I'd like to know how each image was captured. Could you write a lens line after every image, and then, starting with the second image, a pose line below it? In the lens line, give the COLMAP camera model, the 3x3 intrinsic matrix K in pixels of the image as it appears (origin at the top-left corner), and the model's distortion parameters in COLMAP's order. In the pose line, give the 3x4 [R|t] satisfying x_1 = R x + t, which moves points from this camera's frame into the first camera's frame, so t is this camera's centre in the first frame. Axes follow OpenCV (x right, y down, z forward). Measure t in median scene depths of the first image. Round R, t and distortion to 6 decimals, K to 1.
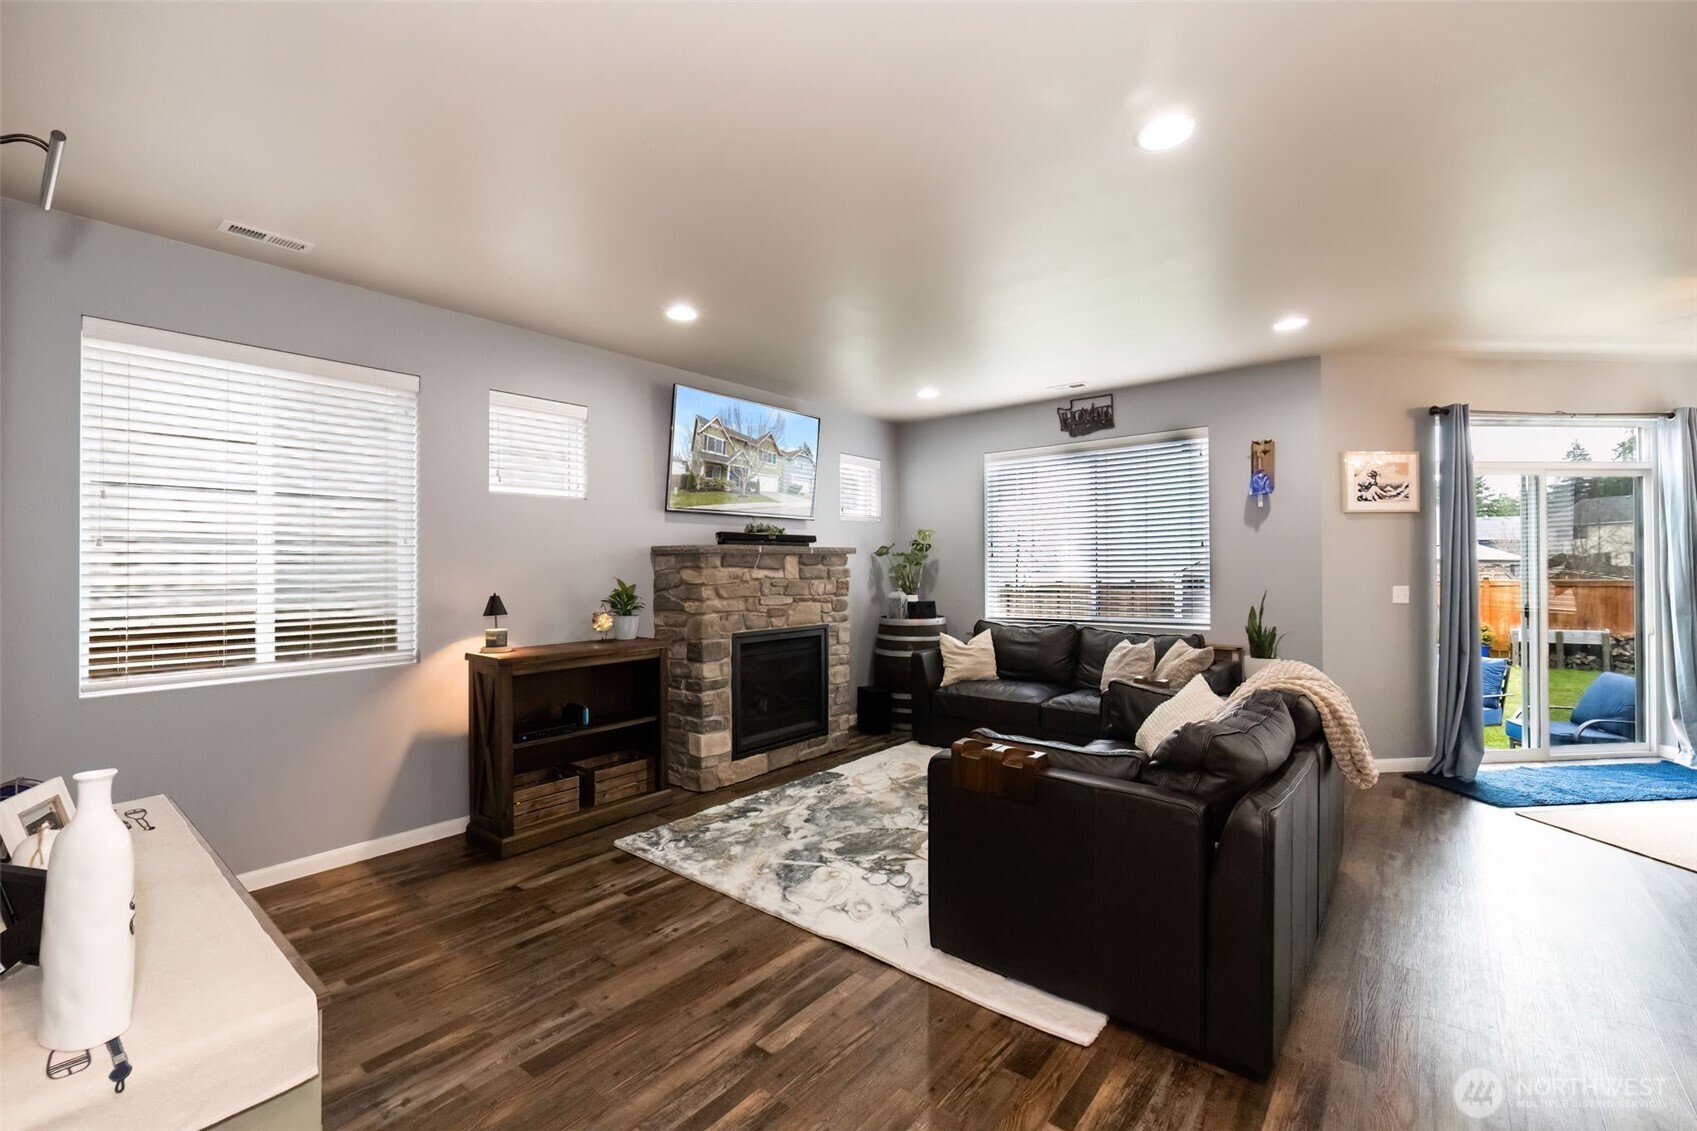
lens RADIAL K [[723.1, 0, 845.2], [0, 723.1, 559.0], [0, 0, 1]] dist [0.001067, -0.000120]
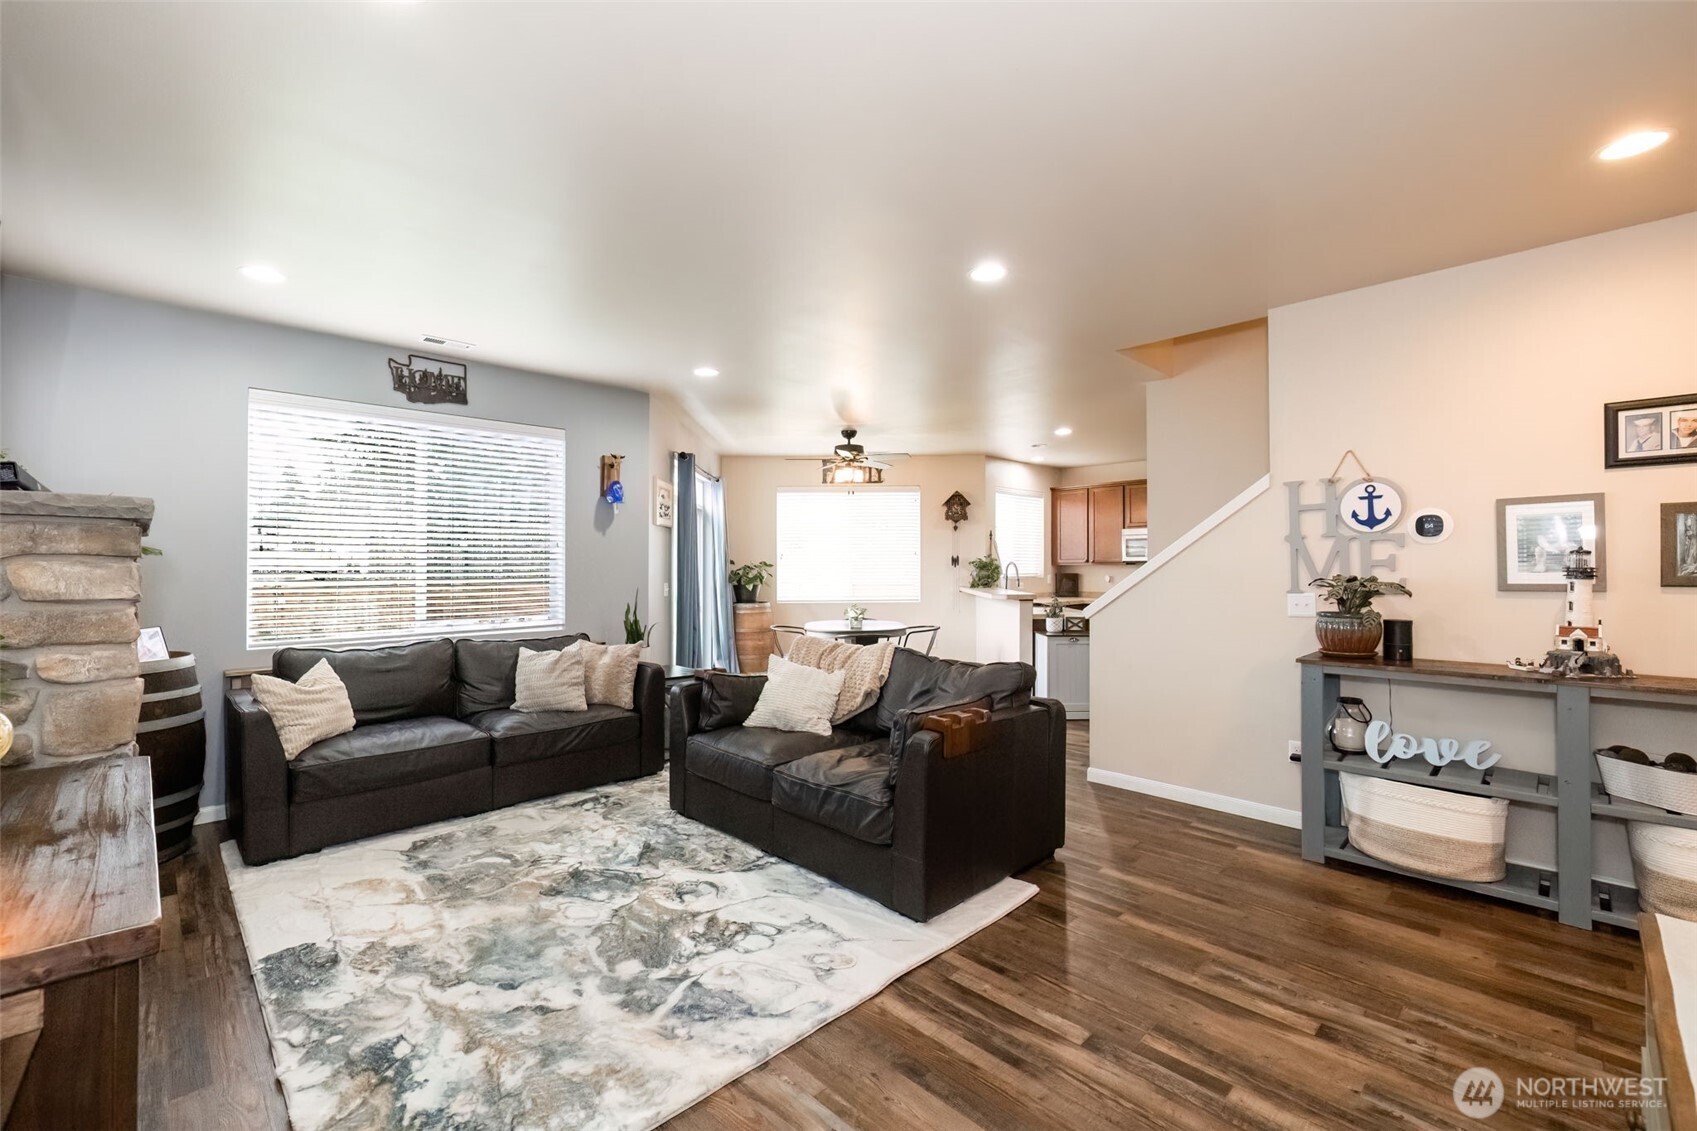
lens RADIAL K [[723.1, 0, 845.2], [0, 723.1, 559.0], [0, 0, 1]] dist [0.001067, -0.000120]
pose [[0.095807, 0.020368, 0.995191, -0.643387], [-0.010161, 0.999759, -0.019484, 0.019966], [-0.995348, -0.008246, 0.095991, 0.691389]]
